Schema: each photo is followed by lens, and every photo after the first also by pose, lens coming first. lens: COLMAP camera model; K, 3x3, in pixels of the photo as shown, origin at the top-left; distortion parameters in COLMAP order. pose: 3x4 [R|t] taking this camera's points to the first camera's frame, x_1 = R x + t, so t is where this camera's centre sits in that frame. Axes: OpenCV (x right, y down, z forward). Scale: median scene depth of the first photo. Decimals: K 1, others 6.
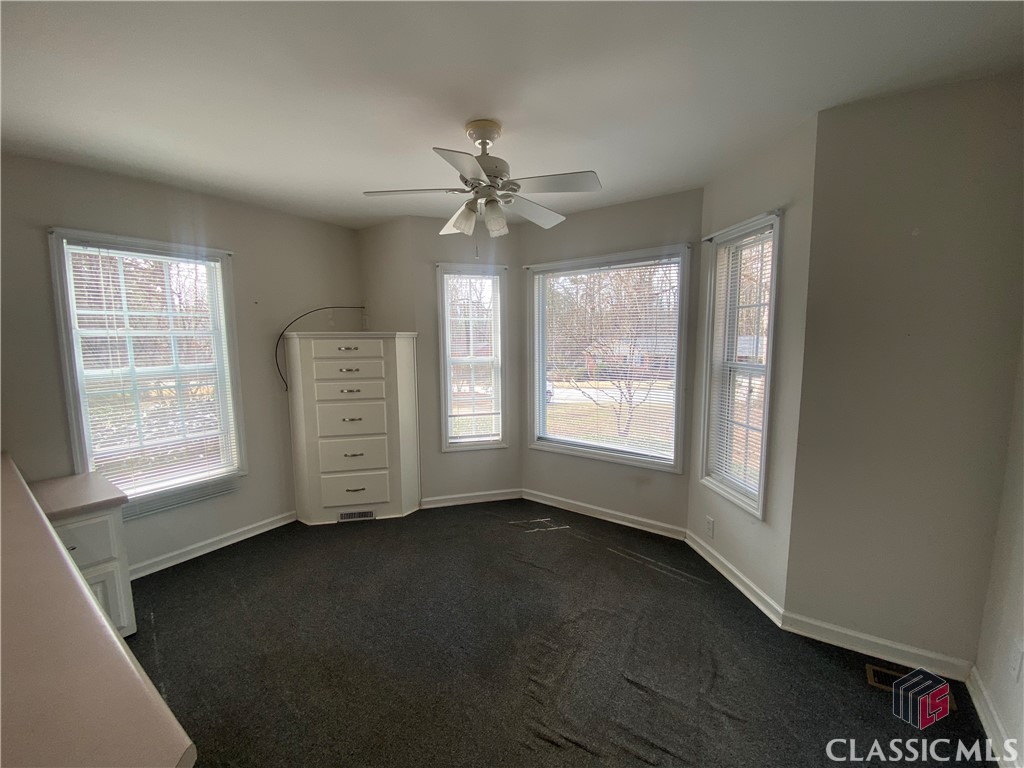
lens RADIAL K [[414.3, 0, 515.8], [0, 414.3, 384.8], [0, 0, 1]] dist [0.003240, -0.010367]
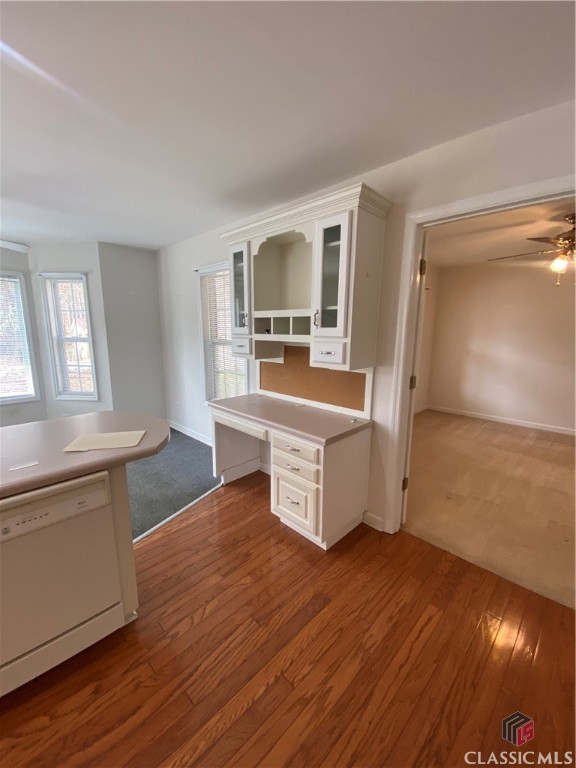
lens RADIAL K [[310.7, 0, 287.7], [0, 310.7, 386.1], [0, 0, 1]] dist [0.003240, -0.010367]
pose [[0.172668, -0.167912, 0.970562, -0.843651], [0.097027, 0.983470, 0.152883, 0.058443], [-0.980190, 0.067772, 0.186106, -0.384283]]
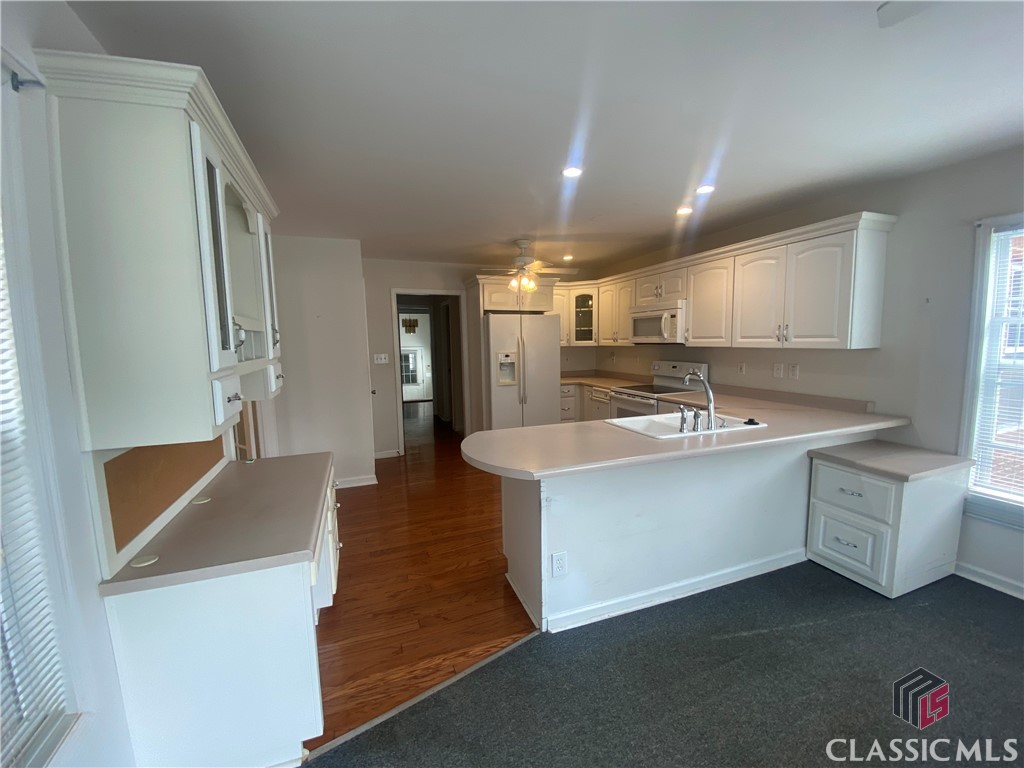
lens RADIAL K [[414.3, 0, 512.0], [0, 414.3, 391.4], [0, 0, 1]] dist [0.003240, -0.010367]
pose [[-0.569357, 0.123340, -0.812785, 0.378331], [-0.062272, 0.979370, 0.192241, -0.067192], [0.819728, 0.160067, -0.549931, 0.548731]]
